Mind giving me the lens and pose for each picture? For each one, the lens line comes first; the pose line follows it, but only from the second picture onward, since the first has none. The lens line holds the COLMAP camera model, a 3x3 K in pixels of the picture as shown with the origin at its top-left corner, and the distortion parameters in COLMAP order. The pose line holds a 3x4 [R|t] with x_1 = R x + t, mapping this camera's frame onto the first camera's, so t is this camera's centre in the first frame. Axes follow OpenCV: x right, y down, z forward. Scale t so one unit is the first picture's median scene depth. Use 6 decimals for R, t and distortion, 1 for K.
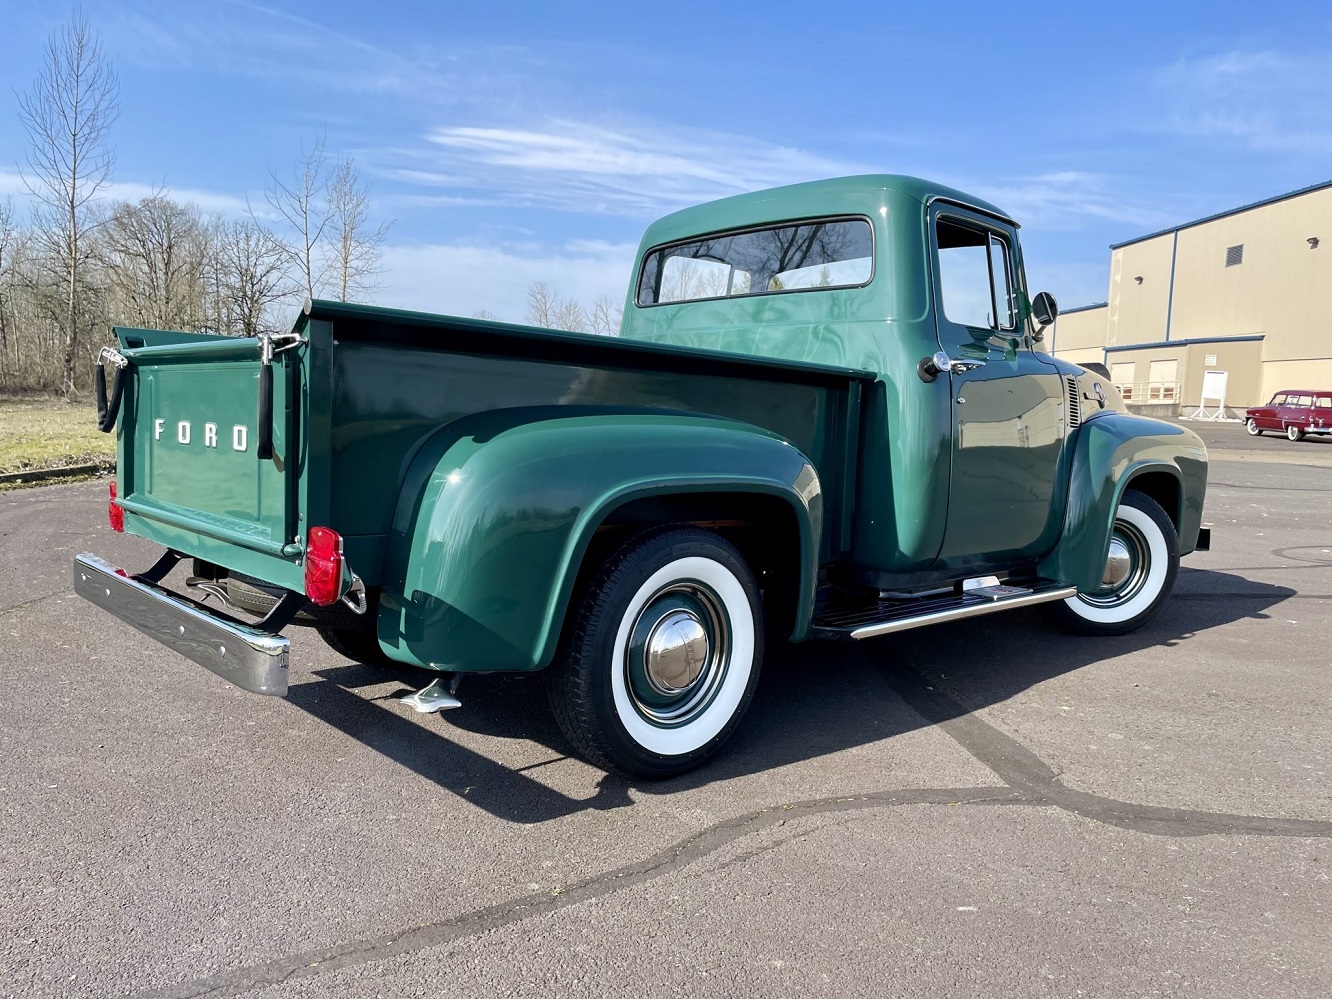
lens RADIAL K [[995.0, 0, 669.8], [0, 995.0, 503.7], [0, 0, 1]] dist [0.075208, -0.096714]
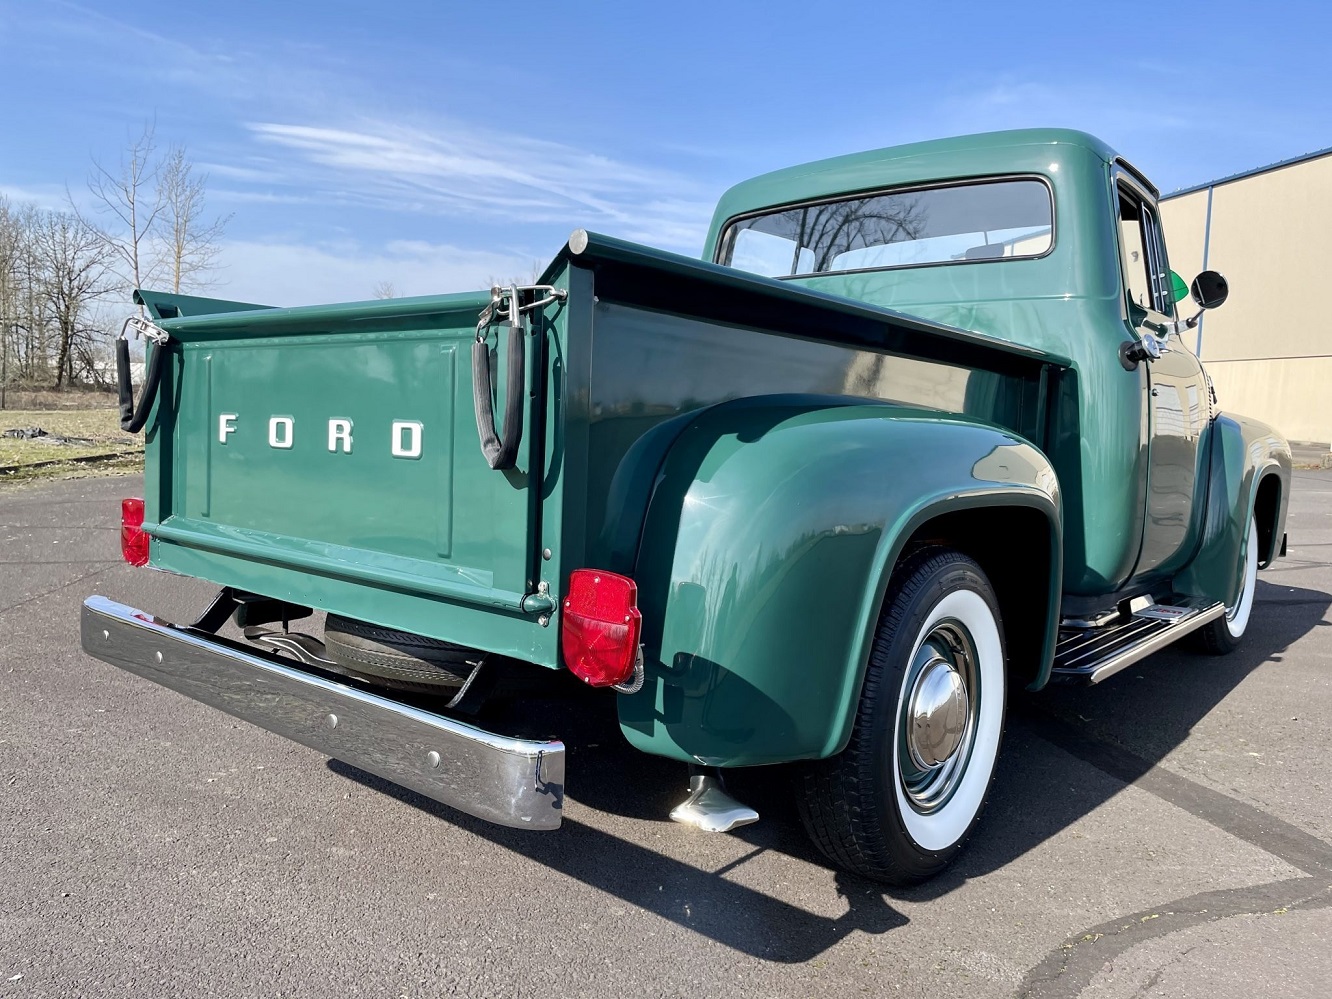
lens RADIAL K [[995.0, 0, 649.6], [0, 995.0, 502.4], [0, 0, 1]] dist [0.075208, -0.096714]
pose [[0.991602, -0.012128, 0.128756, -0.230288], [0.012794, 0.999909, -0.004350, -0.010631], [-0.128692, 0.005960, 0.991667, 0.190892]]
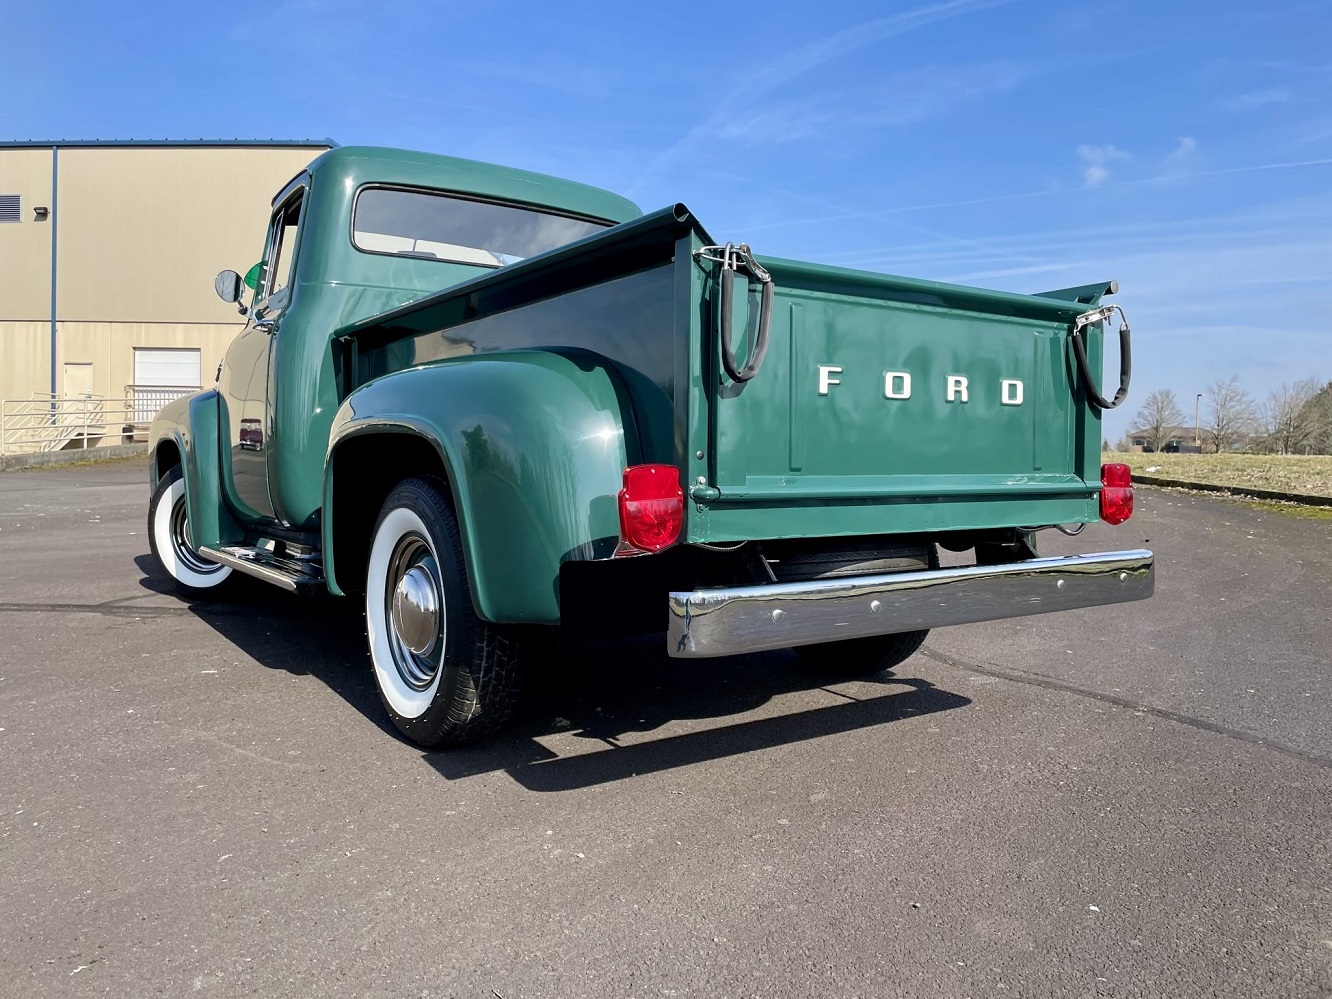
lens RADIAL K [[995.0, 0, 662.1], [0, 995.0, 492.9], [0, 0, 1]] dist [0.075208, -0.096714]
pose [[0.128066, -0.064523, 0.989665, -0.967493], [0.087385, 0.994735, 0.053546, -0.032067], [-0.987908, 0.079624, 0.133030, 0.799954]]
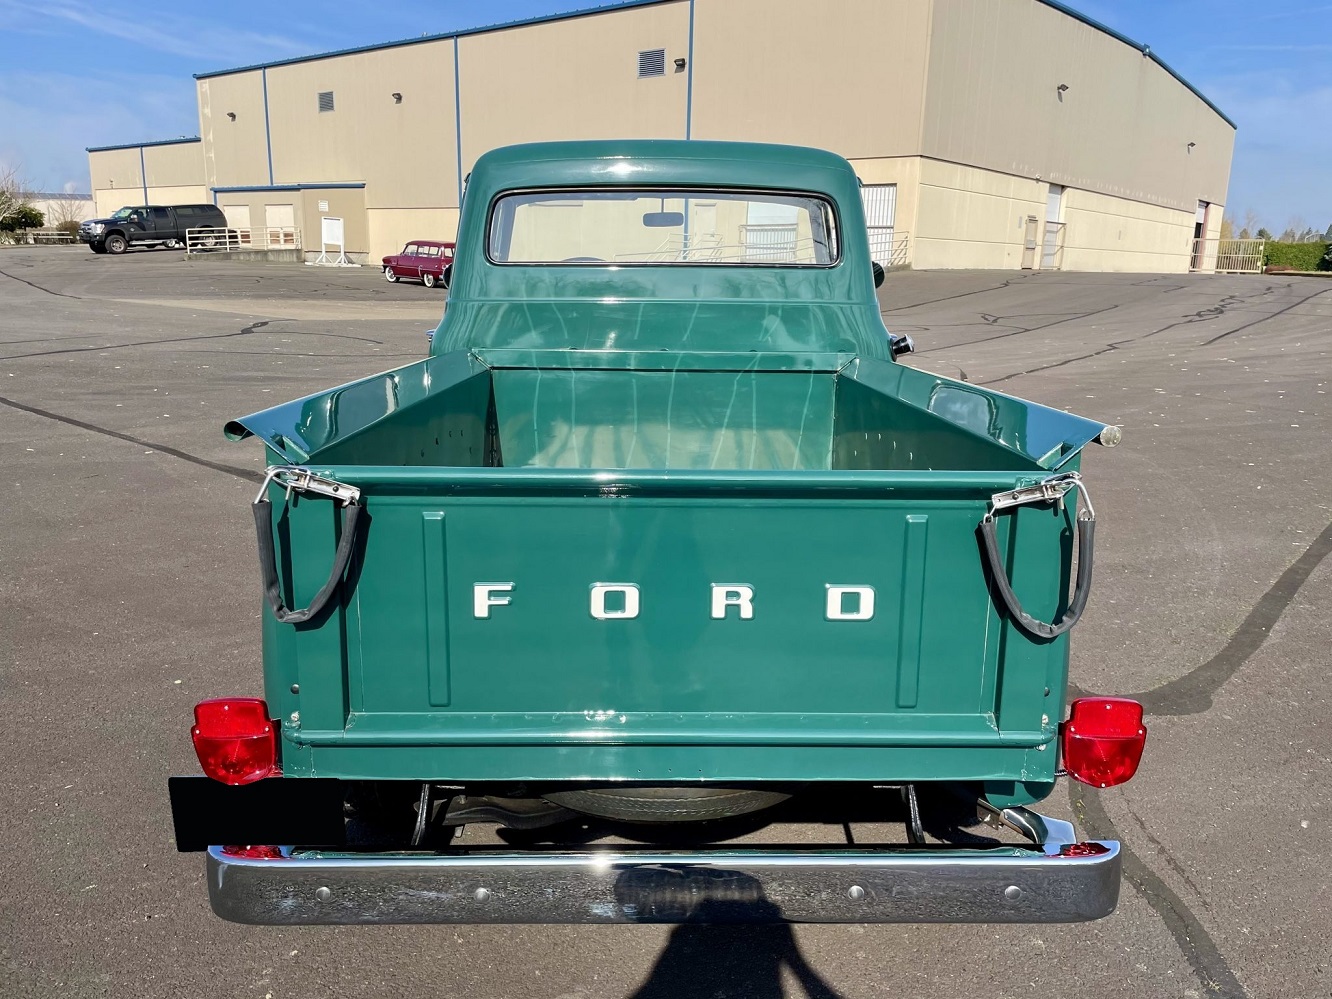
lens RADIAL K [[995.0, 0, 668.8], [0, 995.0, 493.1], [0, 0, 1]] dist [0.075208, -0.096714]
pose [[0.661837, -0.186350, 0.726116, -0.659453], [0.078369, 0.980502, 0.180204, -0.181313], [-0.745540, -0.062361, 0.663537, 0.415965]]
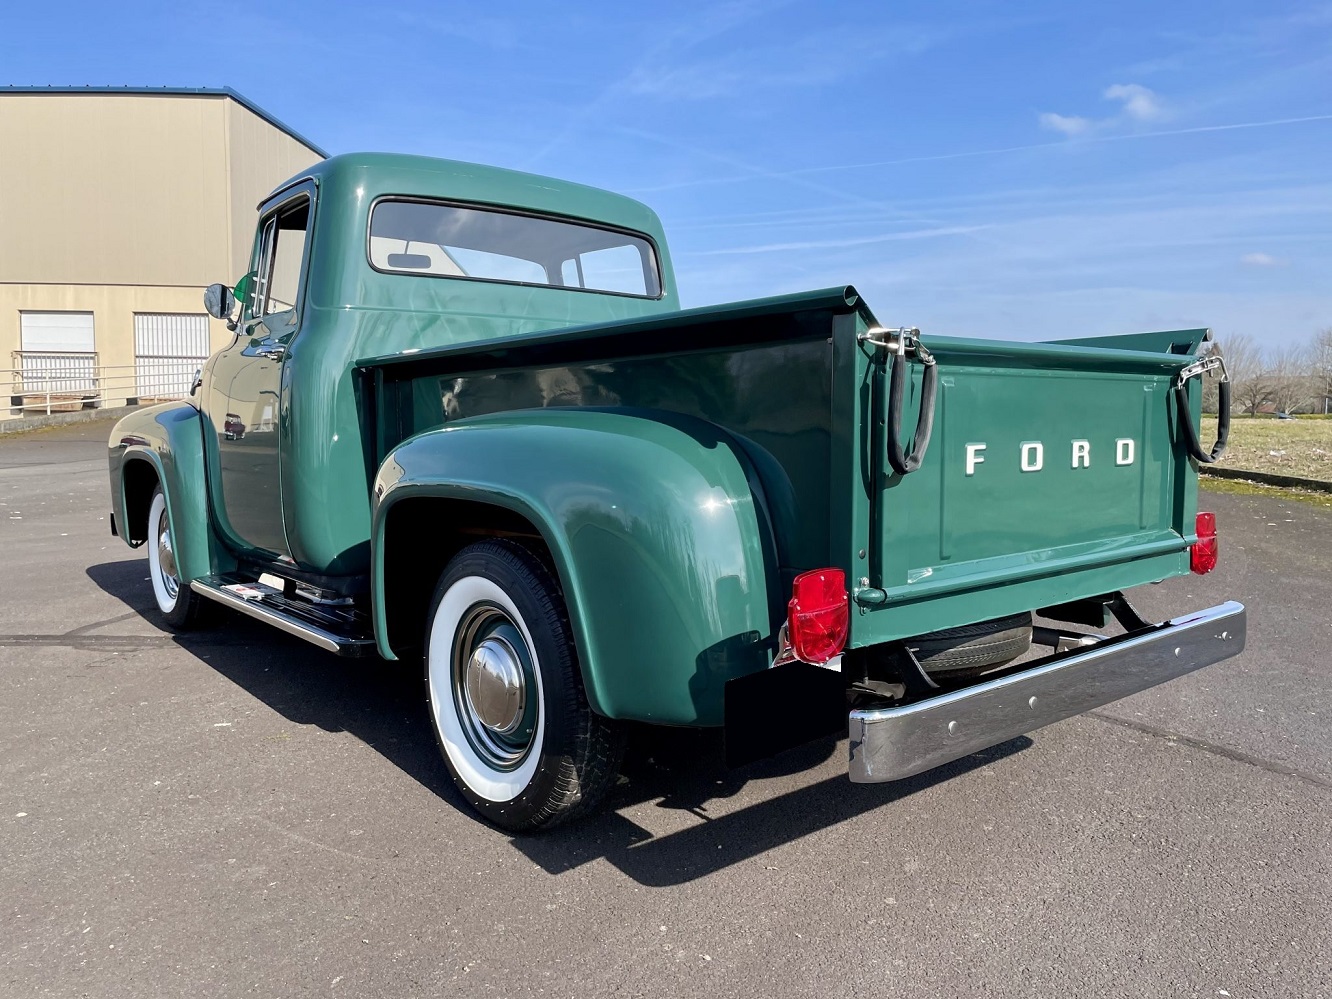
lens RADIAL K [[995.0, 0, 656.1], [0, 995.0, 507.5], [0, 0, 1]] dist [0.075208, -0.096714]
pose [[0.046120, -0.119301, 0.991786, -0.932640], [0.092449, 0.989092, 0.114678, -0.108710], [-0.994649, 0.086401, 0.056646, 0.917857]]
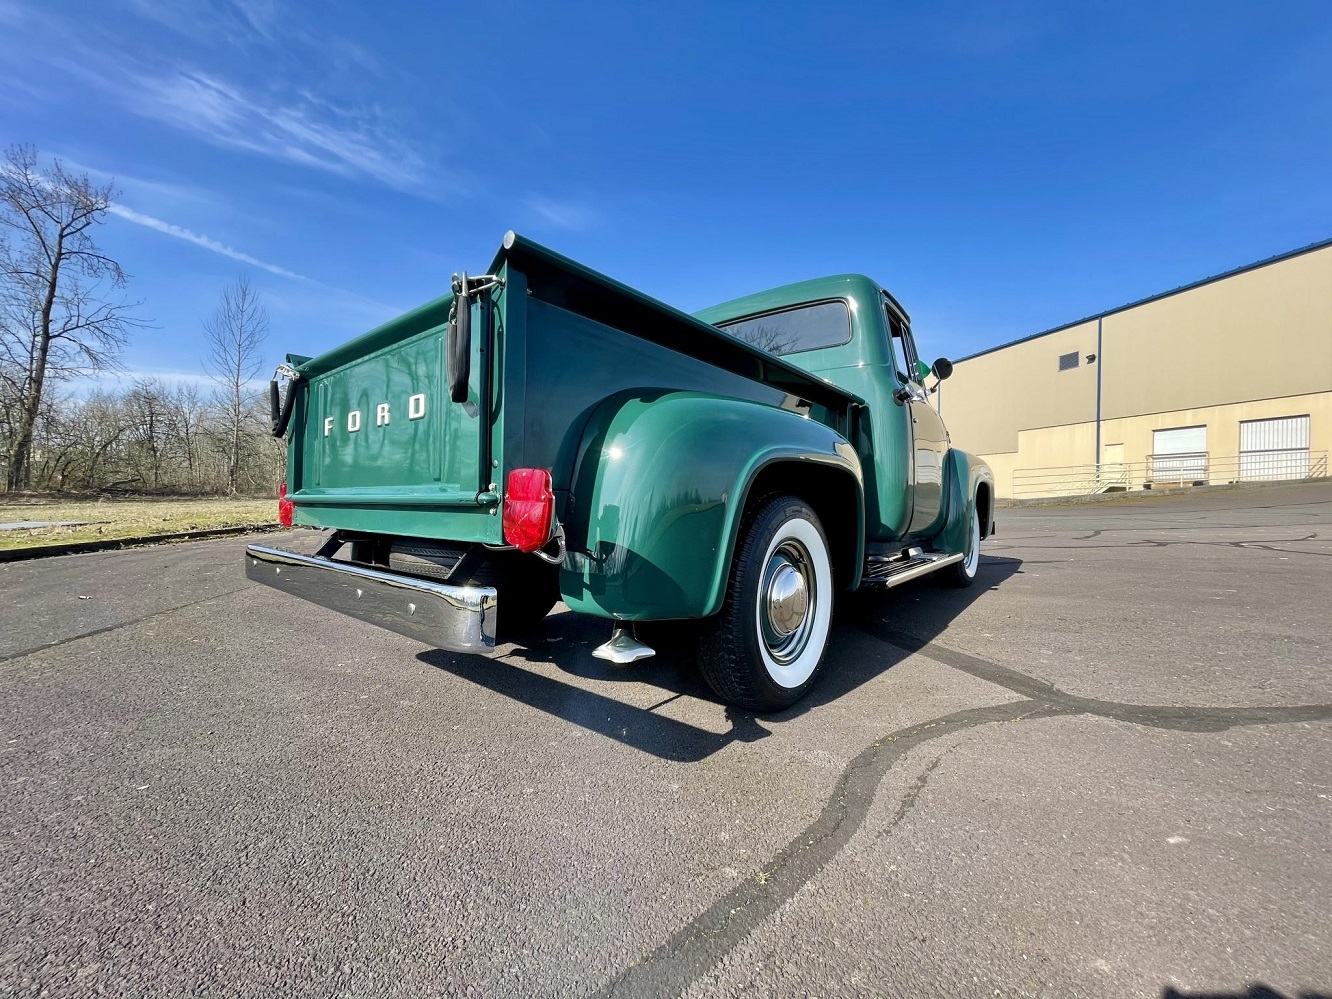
lens RADIAL K [[534.4, 0, 659.8], [0, 534.4, 501.9], [0, 0, 1]] dist [-0.005431, 0.001515]
pose [[0.989709, -0.026758, 0.140573, -0.171052], [0.038089, 0.996183, -0.078545, 0.056494], [-0.137935, 0.083091, 0.986950, 0.280960]]
